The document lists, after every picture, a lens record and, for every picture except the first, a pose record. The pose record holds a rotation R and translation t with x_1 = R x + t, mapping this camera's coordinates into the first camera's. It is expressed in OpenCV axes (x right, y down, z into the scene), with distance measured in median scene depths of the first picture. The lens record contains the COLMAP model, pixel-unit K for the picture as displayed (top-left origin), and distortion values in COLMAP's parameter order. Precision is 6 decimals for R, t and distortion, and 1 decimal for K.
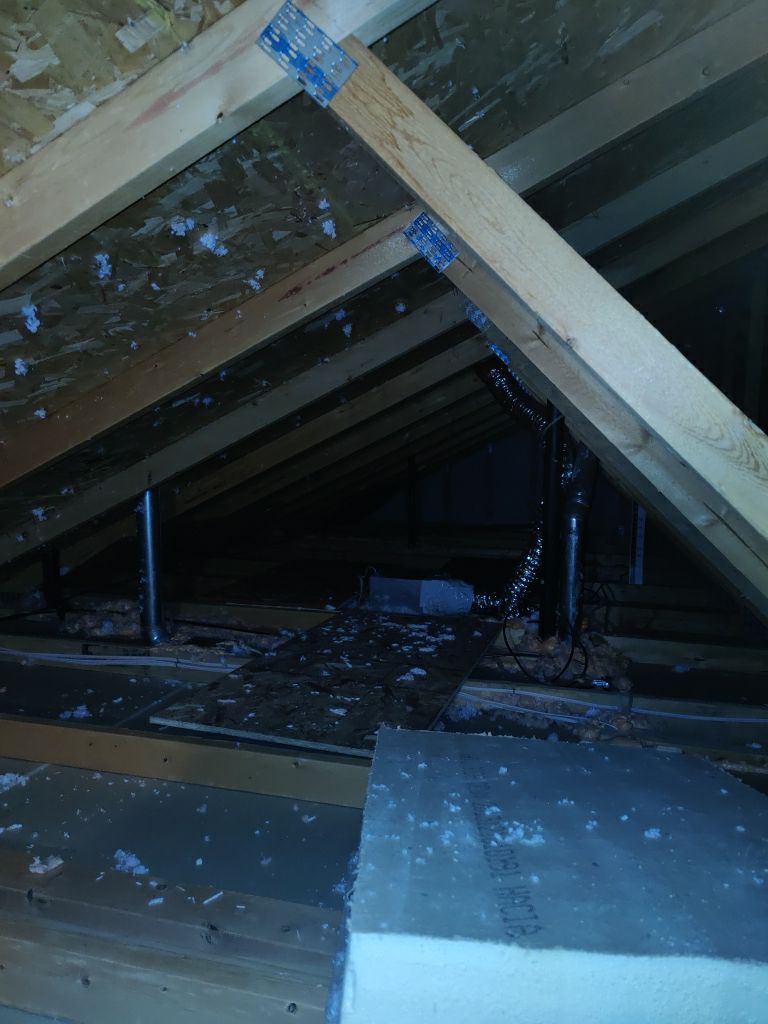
lens RADIAL K [[710.5, 0, 384.0], [0, 710.5, 512.0], [0, 0, 1]] dist [0.031357, -0.002875]
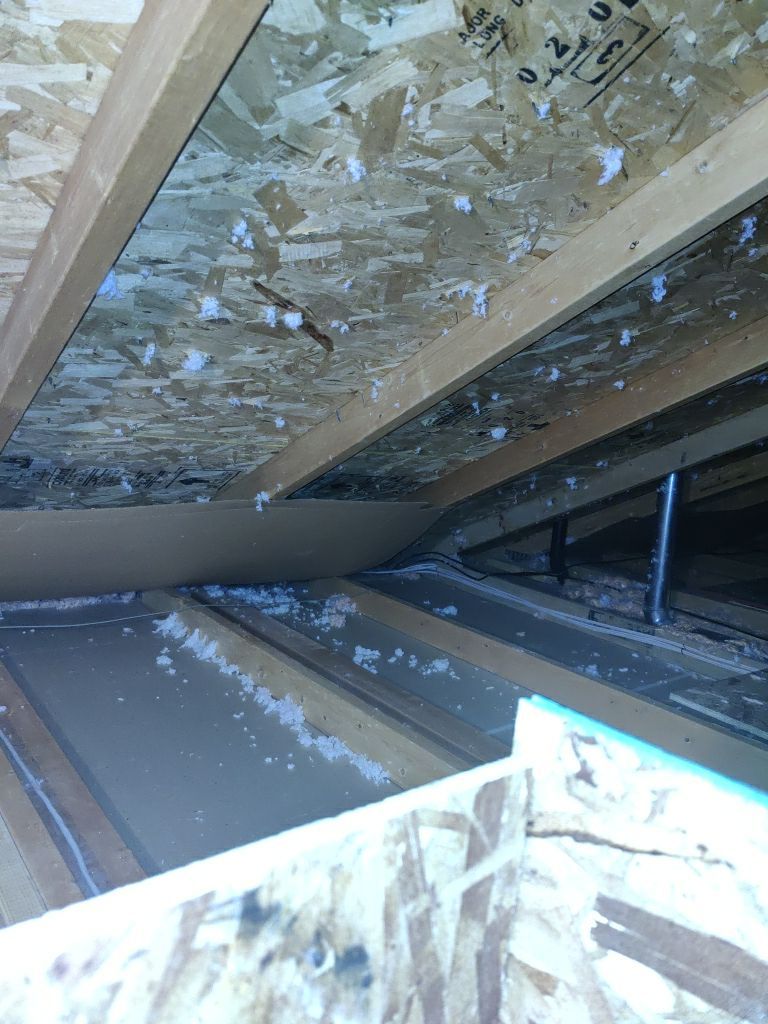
lens RADIAL K [[710.5, 0, 384.0], [0, 710.5, 512.0], [0, 0, 1]] dist [0.031357, -0.002875]
pose [[0.813302, 0.131142, -0.566870, -0.091820], [-0.126183, 0.990836, 0.048186, 0.029343], [0.567994, 0.032340, 0.822397, -0.045441]]
